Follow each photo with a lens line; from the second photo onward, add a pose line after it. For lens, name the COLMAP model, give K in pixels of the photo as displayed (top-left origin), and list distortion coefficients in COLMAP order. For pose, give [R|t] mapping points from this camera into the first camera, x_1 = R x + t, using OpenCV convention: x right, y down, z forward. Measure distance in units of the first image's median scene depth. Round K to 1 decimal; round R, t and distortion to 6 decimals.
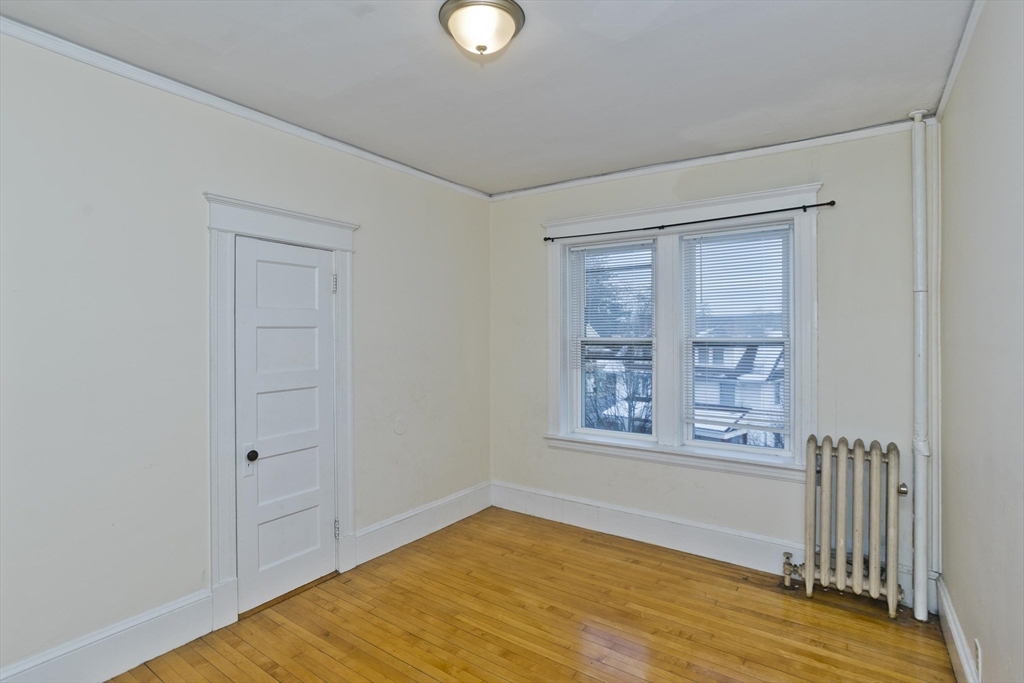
lens RADIAL K [[515.6, 0, 514.9], [0, 515.6, 330.7], [0, 0, 1]] dist [-0.000008, 0.000519]
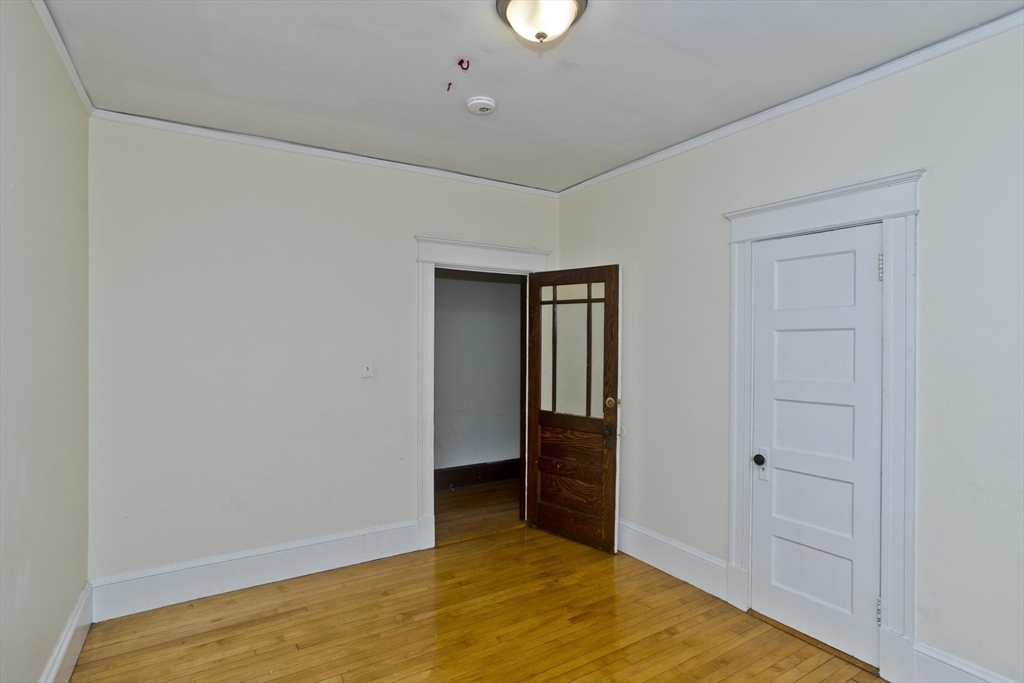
lens RADIAL K [[520.4, 0, 512.0], [0, 520.4, 341.5], [0, 0, 1]] dist [-0.003888, 0.000810]
pose [[-0.391950, 0.005234, -0.919972, 0.627253], [0.003079, 0.999986, 0.004377, 0.008043], [0.919981, -0.001117, -0.391961, 0.997930]]
